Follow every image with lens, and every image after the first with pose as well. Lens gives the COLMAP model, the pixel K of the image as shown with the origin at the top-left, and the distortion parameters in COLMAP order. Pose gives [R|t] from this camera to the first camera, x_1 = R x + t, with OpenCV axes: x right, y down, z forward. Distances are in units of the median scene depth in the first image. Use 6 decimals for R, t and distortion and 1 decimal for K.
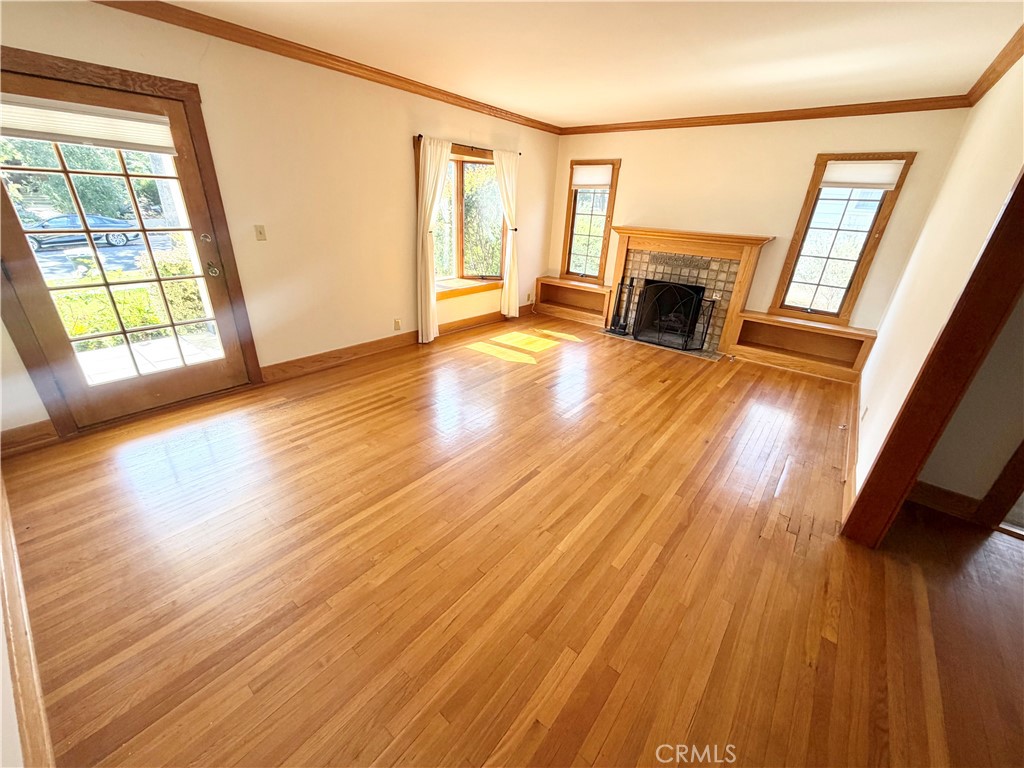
lens RADIAL K [[408.1, 0, 511.6], [0, 408.1, 385.5], [0, 0, 1]] dist [-0.001646, -0.000125]
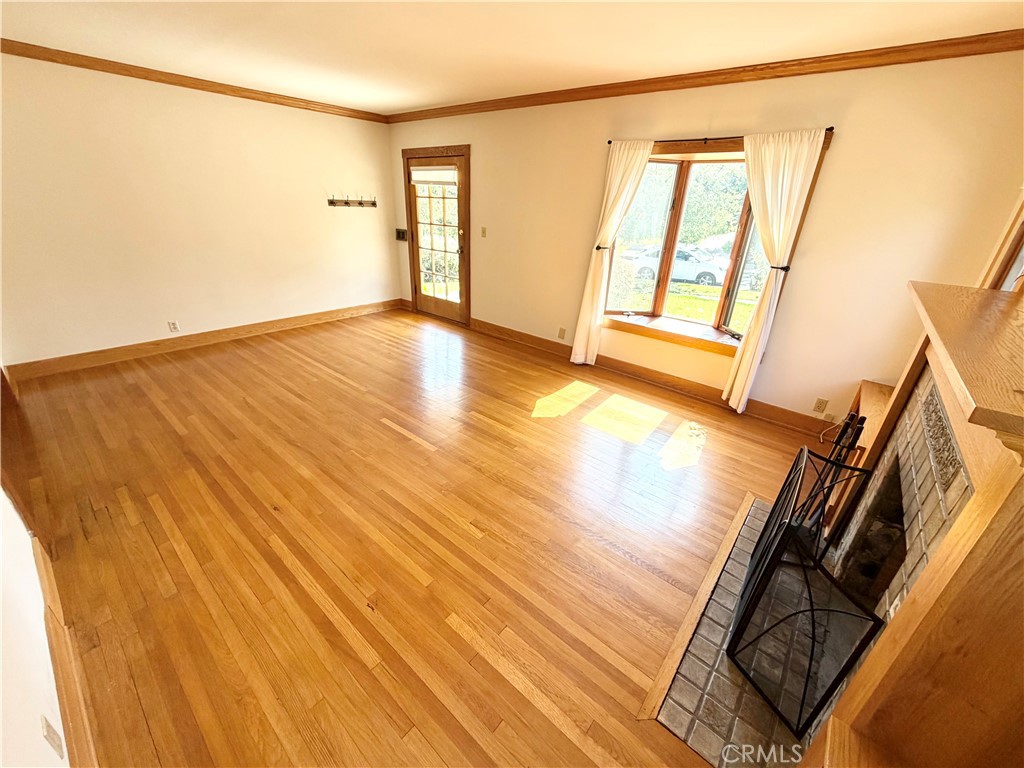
lens RADIAL K [[408.1, 0, 508.8], [0, 408.1, 388.2], [0, 0, 1]] dist [-0.001646, -0.000125]
pose [[-0.021189, 0.371158, -0.928328, 0.738264], [-0.447923, 0.826607, 0.340713, -0.332399], [0.893821, 0.423039, 0.148736, 0.807053]]
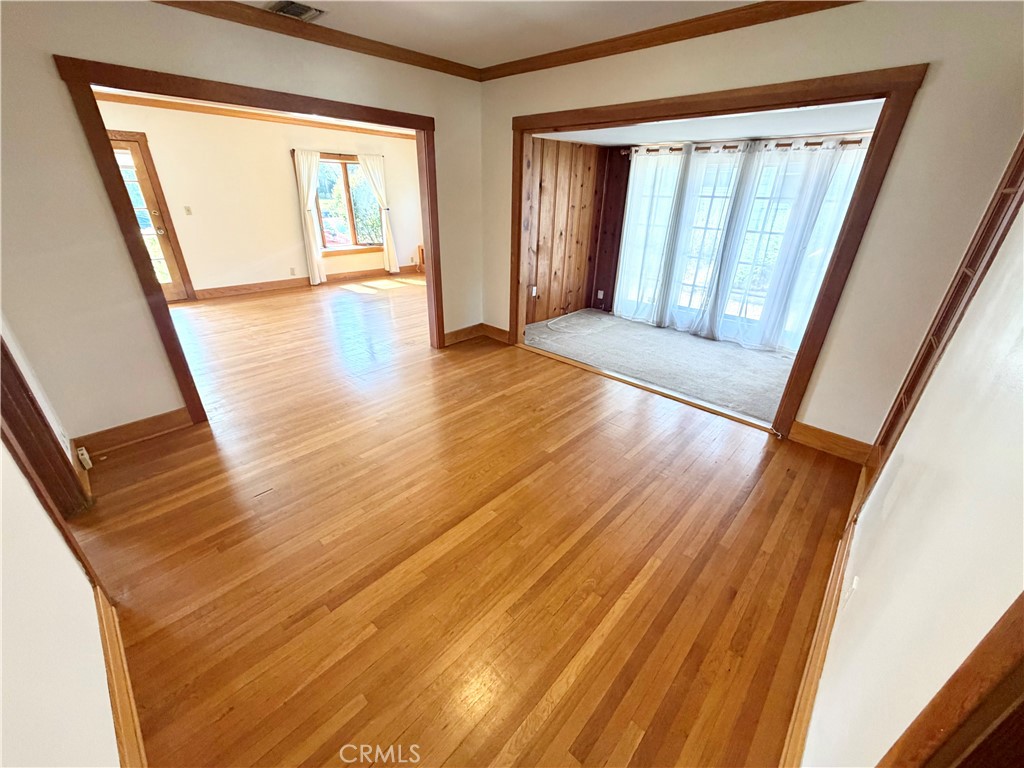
lens RADIAL K [[408.1, 0, 509.0], [0, 408.1, 385.6], [0, 0, 1]] dist [-0.001646, -0.000125]
pose [[0.997097, 0.001846, -0.076120, 0.675657], [-0.000745, 0.999895, 0.014485, 0.267857], [0.076139, -0.014386, 0.996993, -0.501313]]
